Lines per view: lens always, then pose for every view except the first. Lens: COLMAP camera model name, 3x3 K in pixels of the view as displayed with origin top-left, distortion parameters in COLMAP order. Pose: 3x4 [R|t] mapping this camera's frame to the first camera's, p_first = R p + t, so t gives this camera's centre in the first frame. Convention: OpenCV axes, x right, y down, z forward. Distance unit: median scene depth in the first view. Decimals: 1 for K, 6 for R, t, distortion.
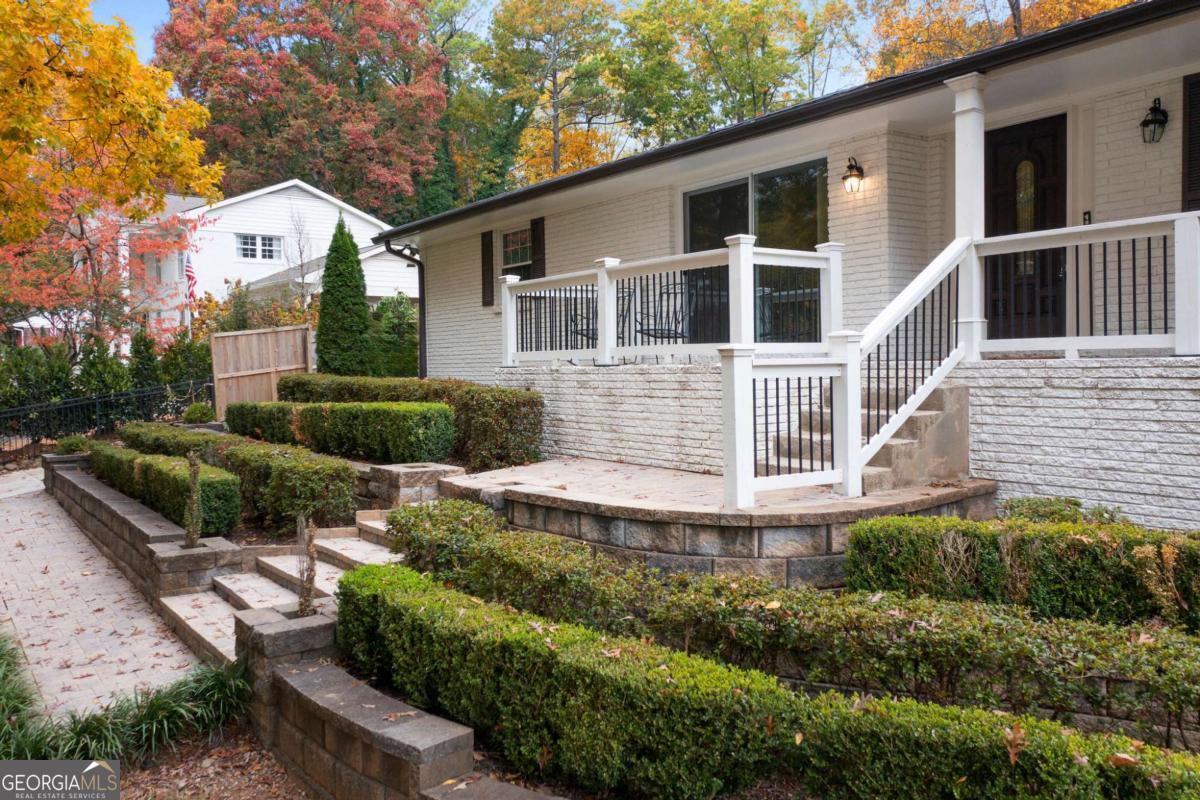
lens RADIAL K [[959.9, 0, 598.8], [0, 959.9, 397.7], [0, 0, 1]] dist [0.009418, -0.000475]
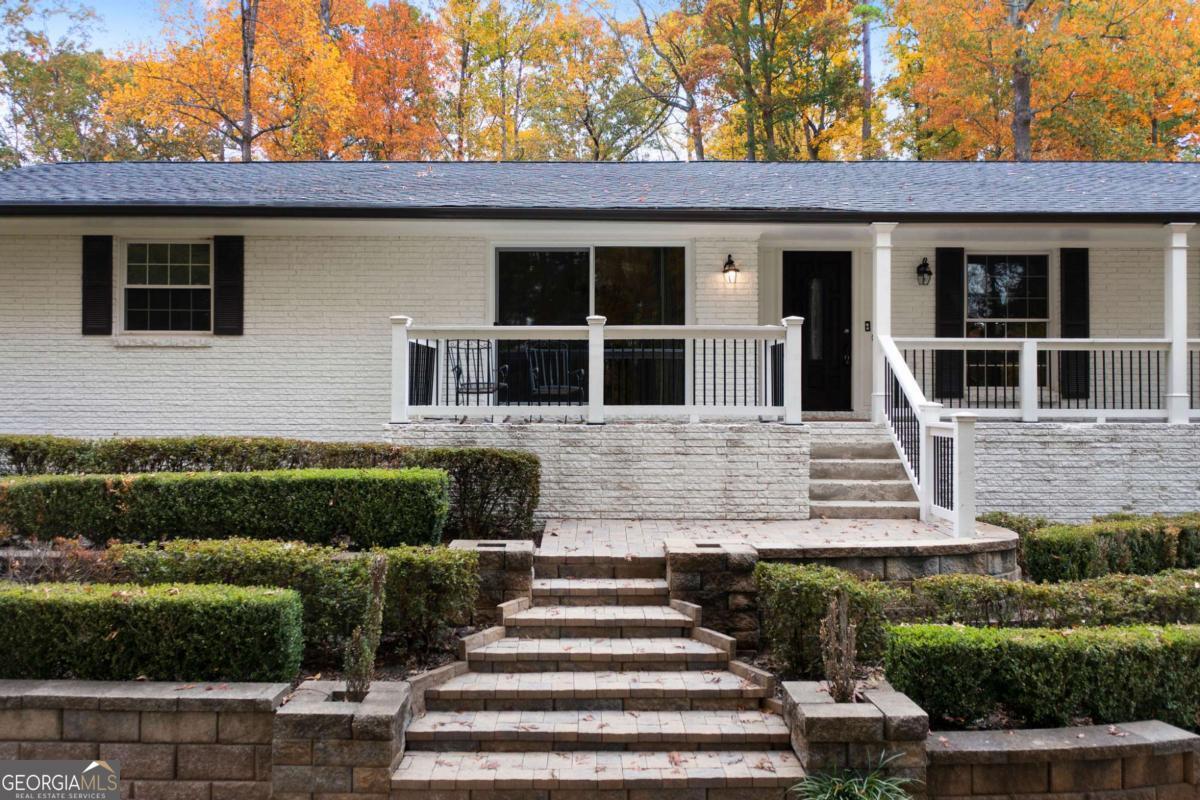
lens RADIAL K [[959.9, 0, 592.5], [0, 959.9, 393.3], [0, 0, 1]] dist [0.009418, -0.000475]
pose [[0.576101, 0.026012, 0.816965, -1.019283], [0.015874, 0.998949, -0.043000, -0.027828], [-0.817225, 0.037741, 0.575082, 0.541796]]
